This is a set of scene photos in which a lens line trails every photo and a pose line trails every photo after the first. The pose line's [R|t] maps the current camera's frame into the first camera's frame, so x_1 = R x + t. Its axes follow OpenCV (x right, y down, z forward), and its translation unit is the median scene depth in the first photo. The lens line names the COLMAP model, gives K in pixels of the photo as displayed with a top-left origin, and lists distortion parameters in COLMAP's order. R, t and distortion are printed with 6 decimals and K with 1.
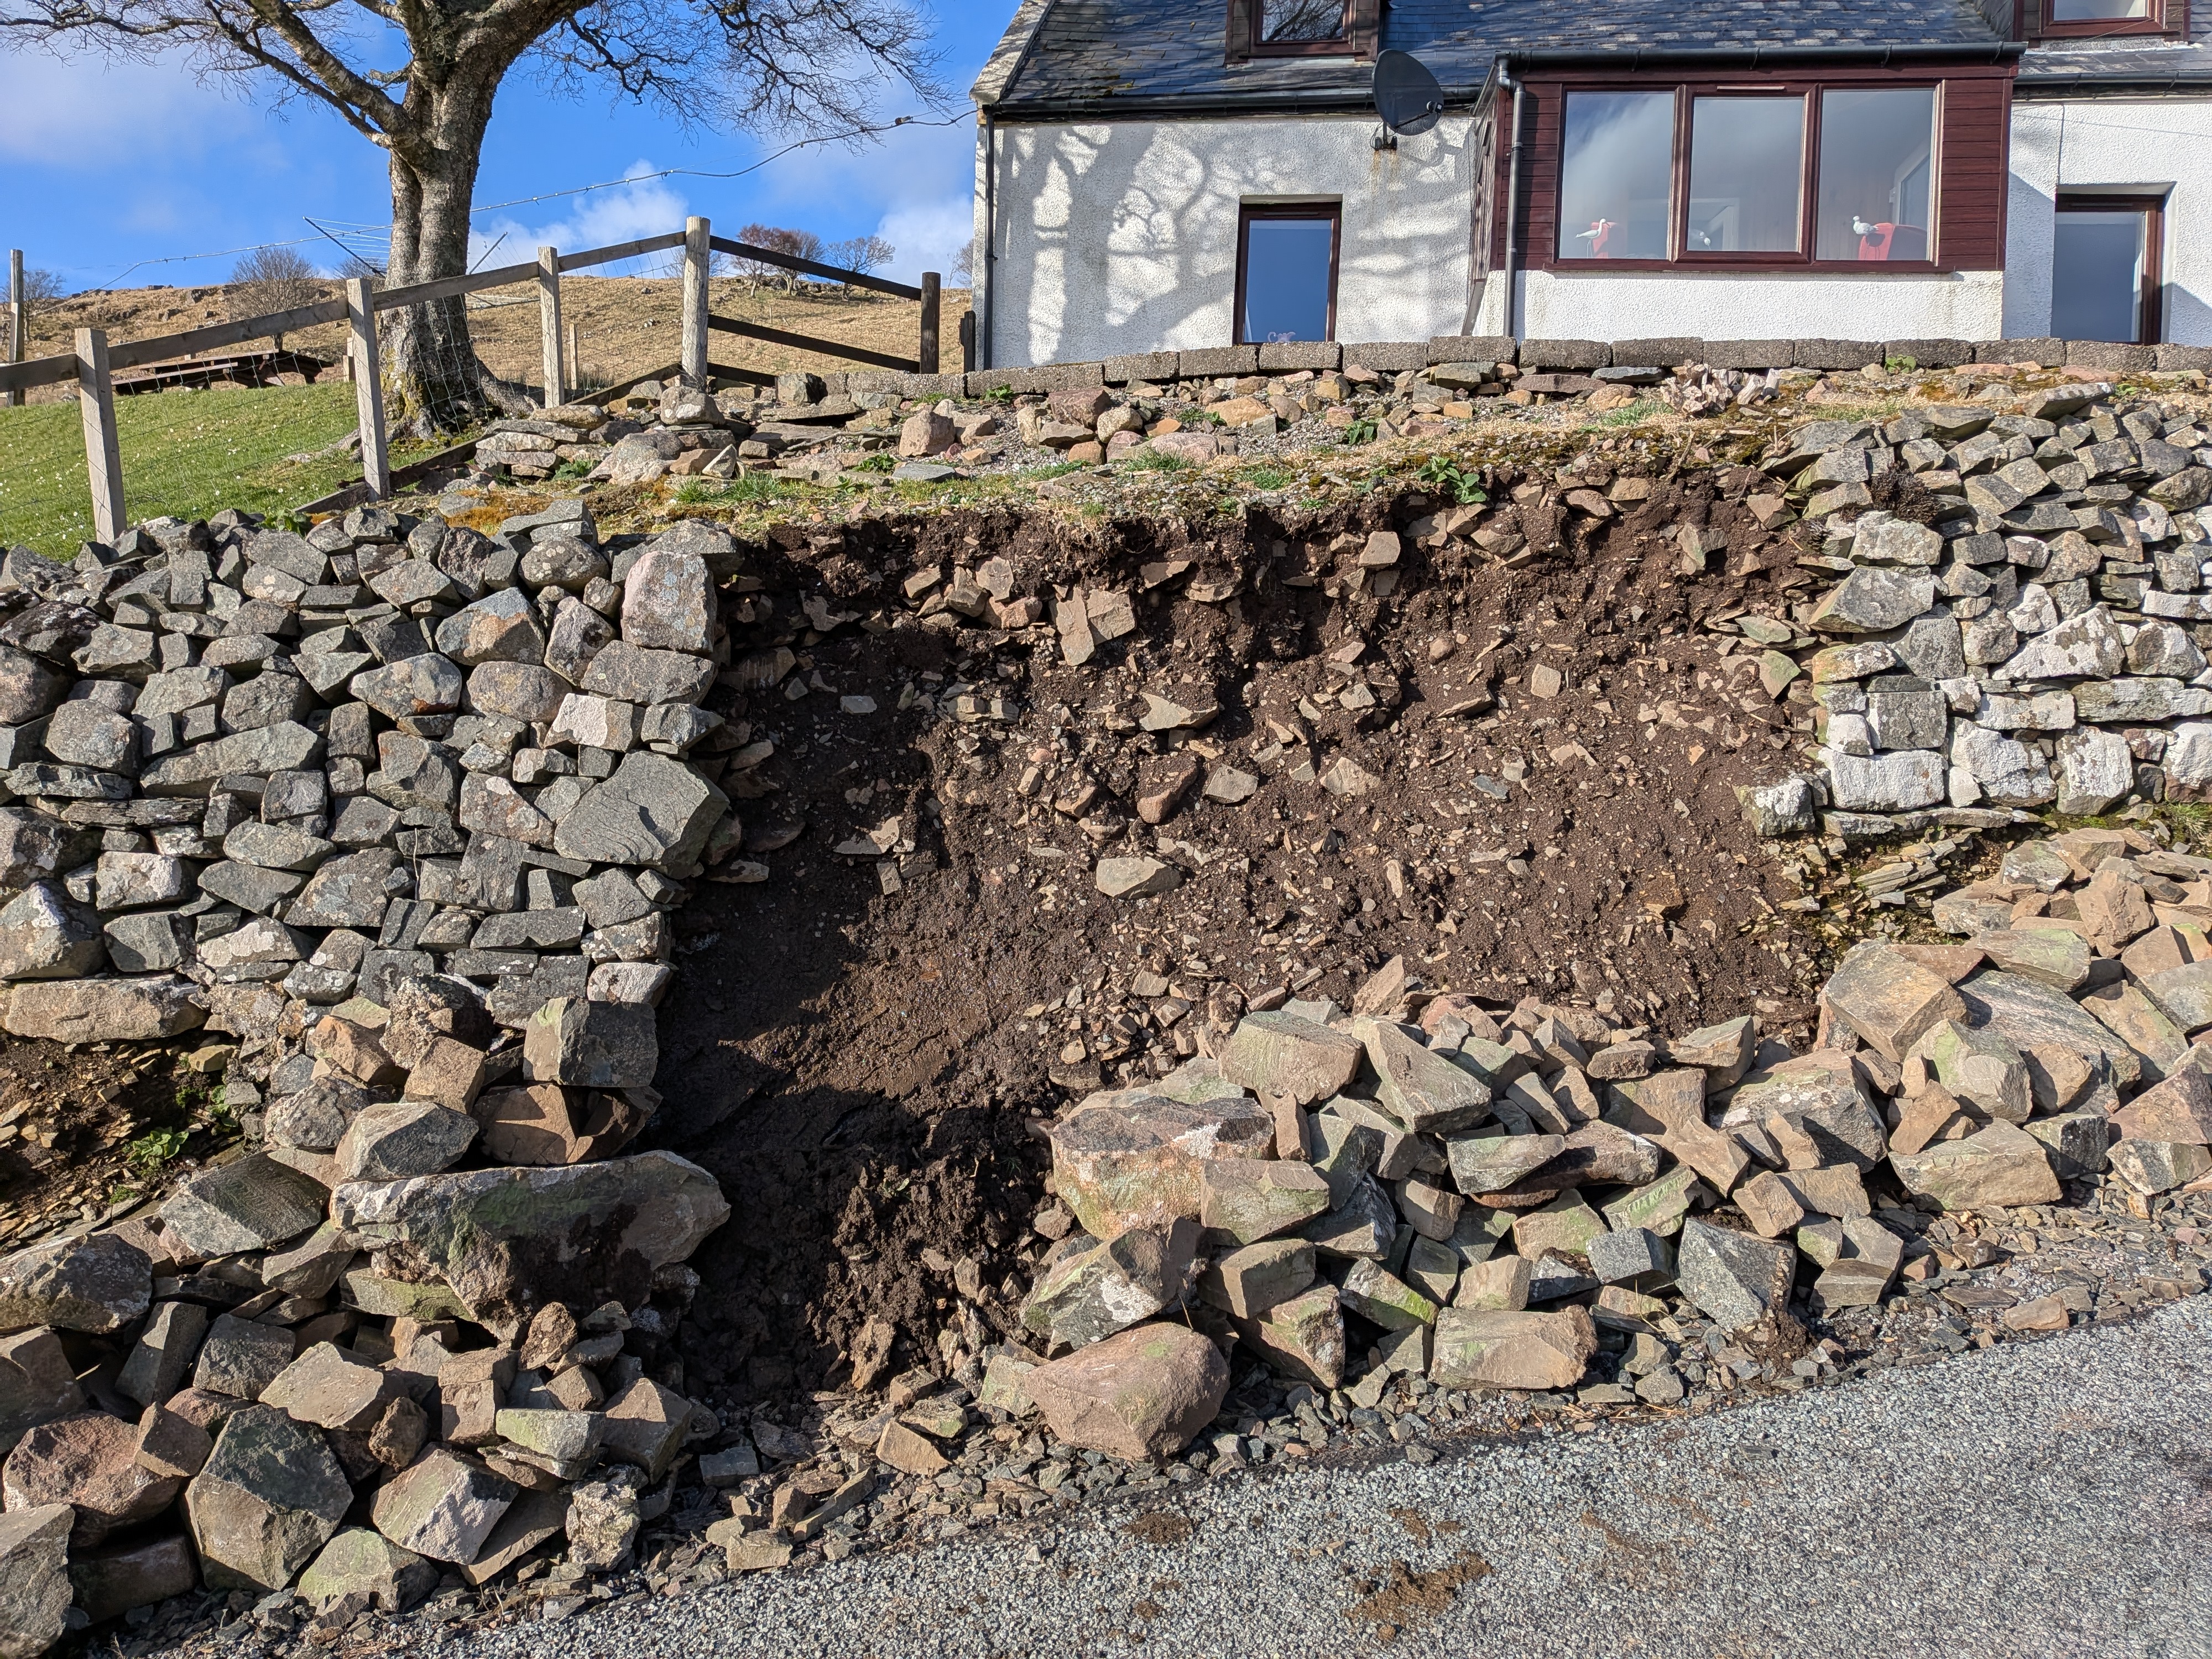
lens RADIAL K [[1583.2, 0, 1106.0], [0, 1583.2, 829.5], [0, 0, 1]] dist [0.109790, -0.196776]
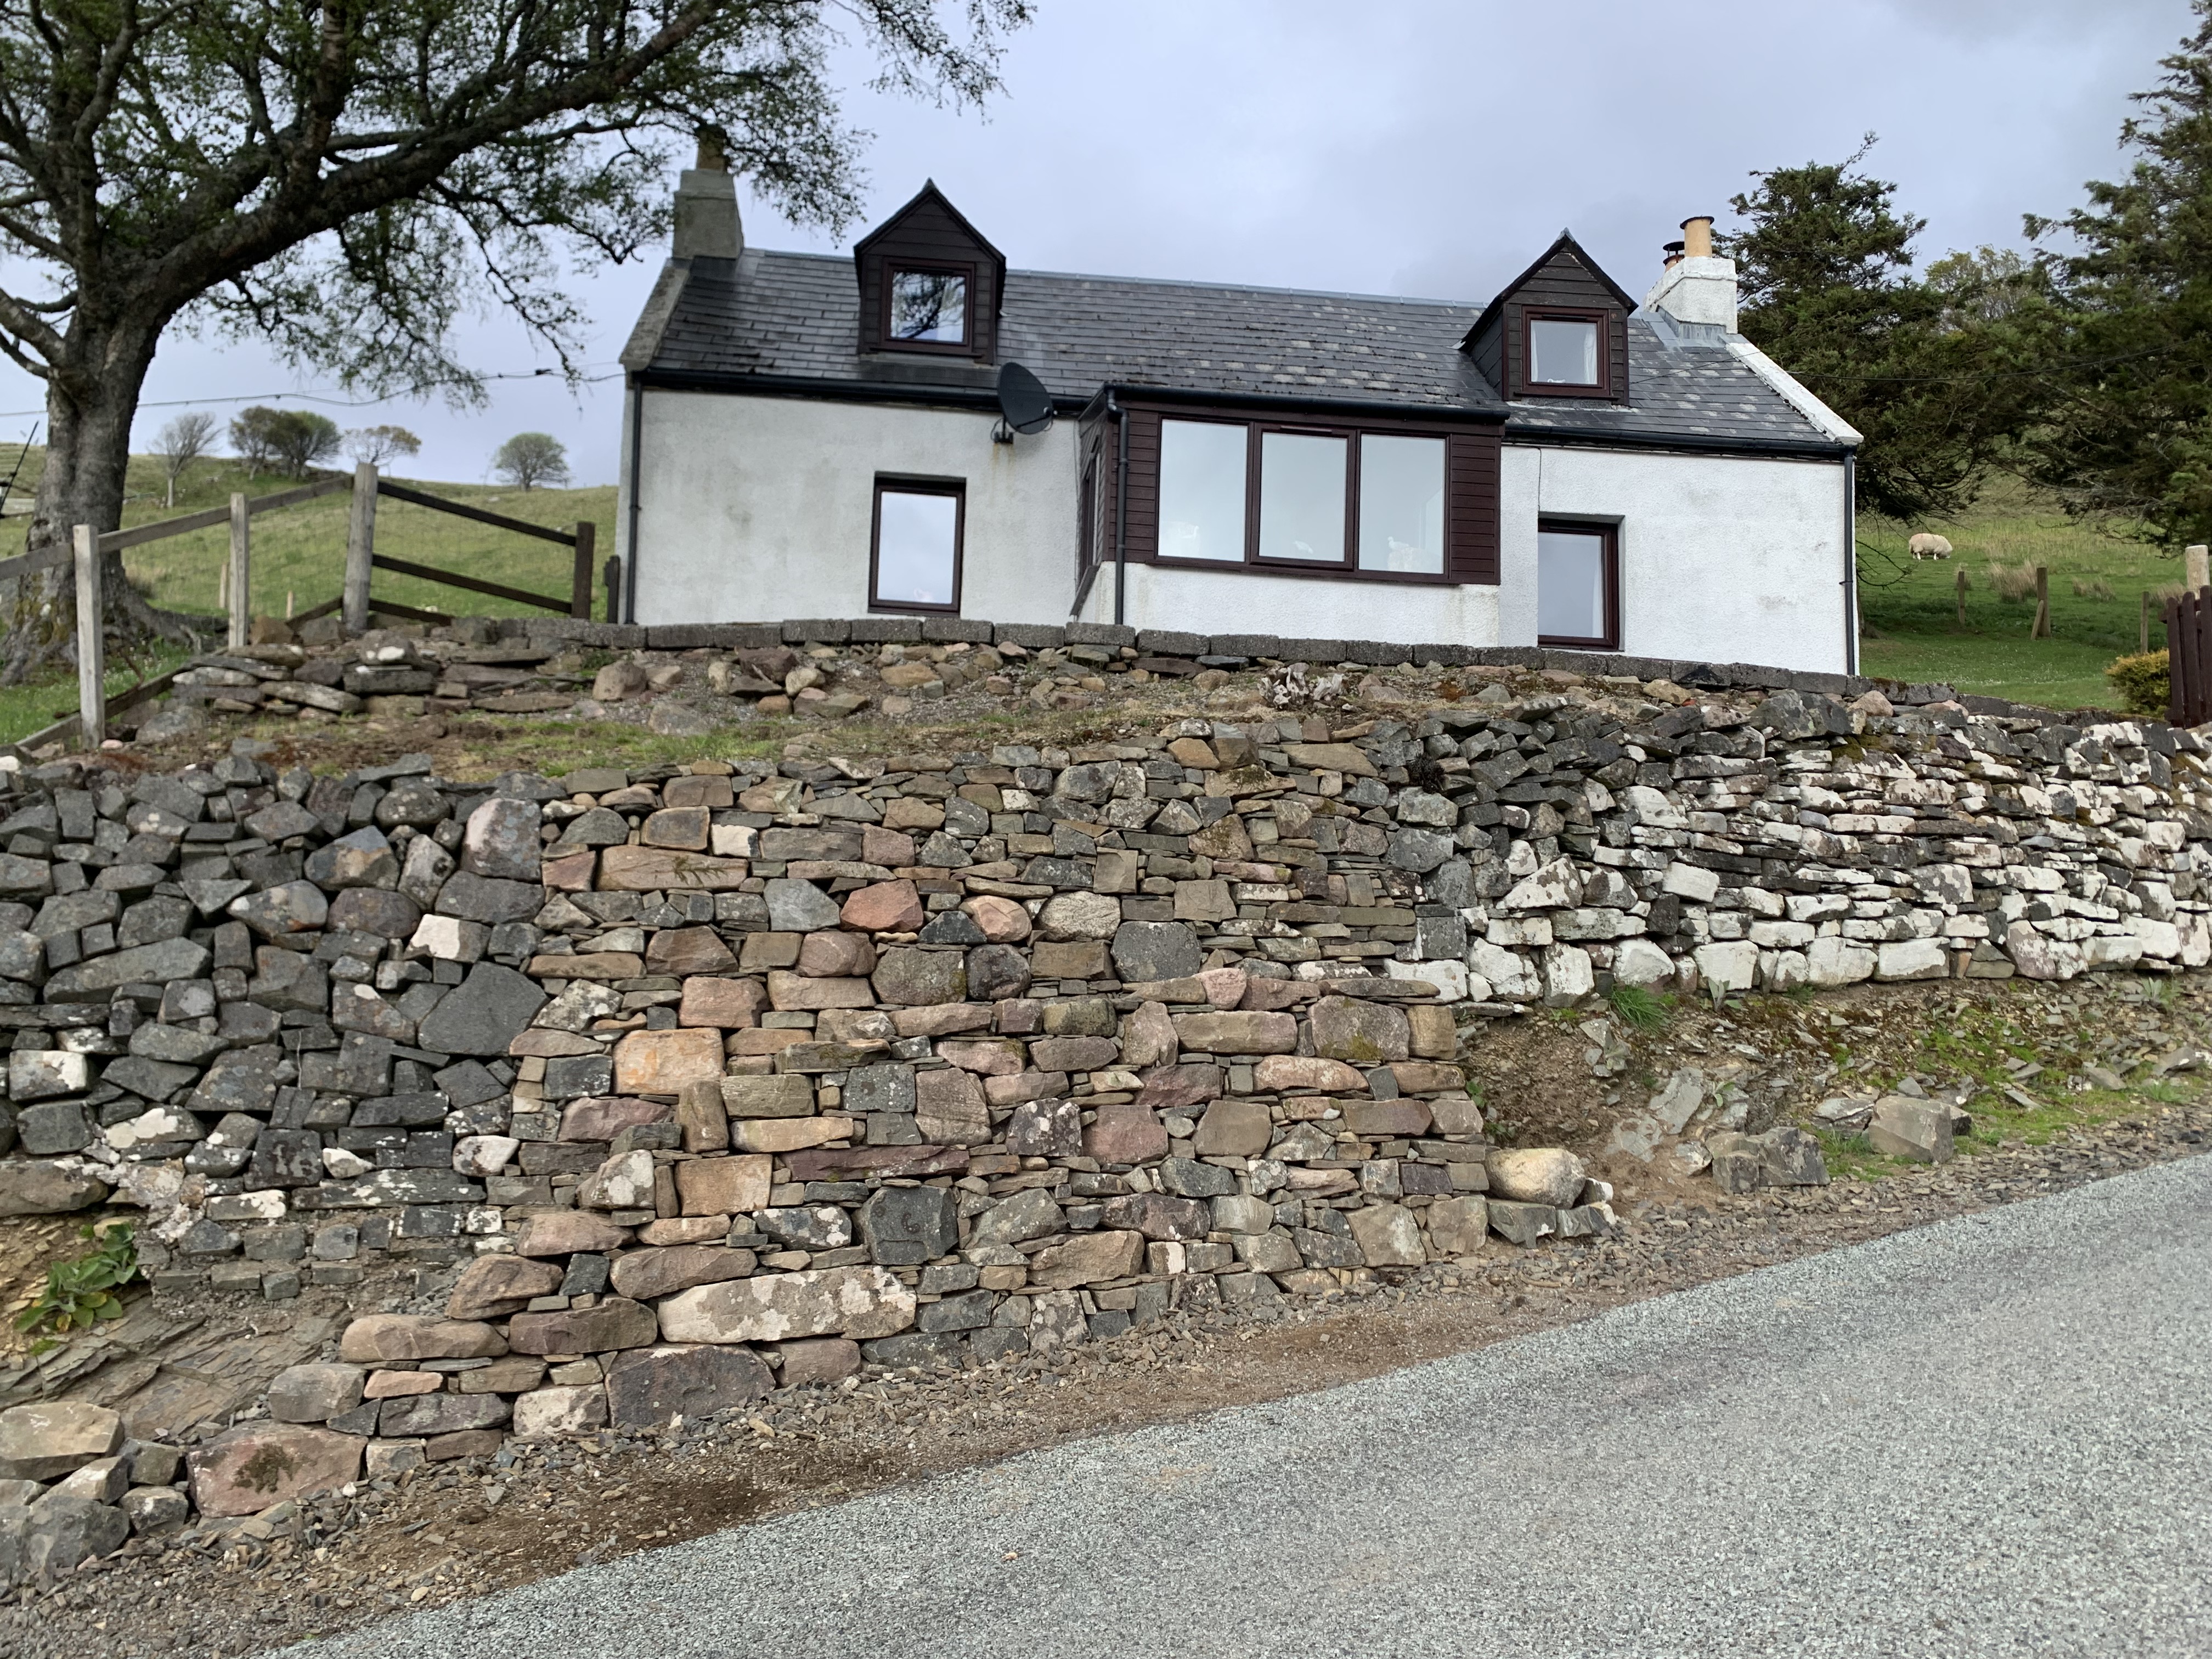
lens RADIAL K [[1710.5, 0, 1106.0], [0, 1710.5, 829.5], [0, 0, 1]] dist [0.006539, 0.004620]
pose [[0.965680, 0.016710, 0.259196, -0.155682], [0.019382, 0.990510, -0.136070, 0.032608], [-0.259010, 0.136424, 0.956192, -0.331285]]
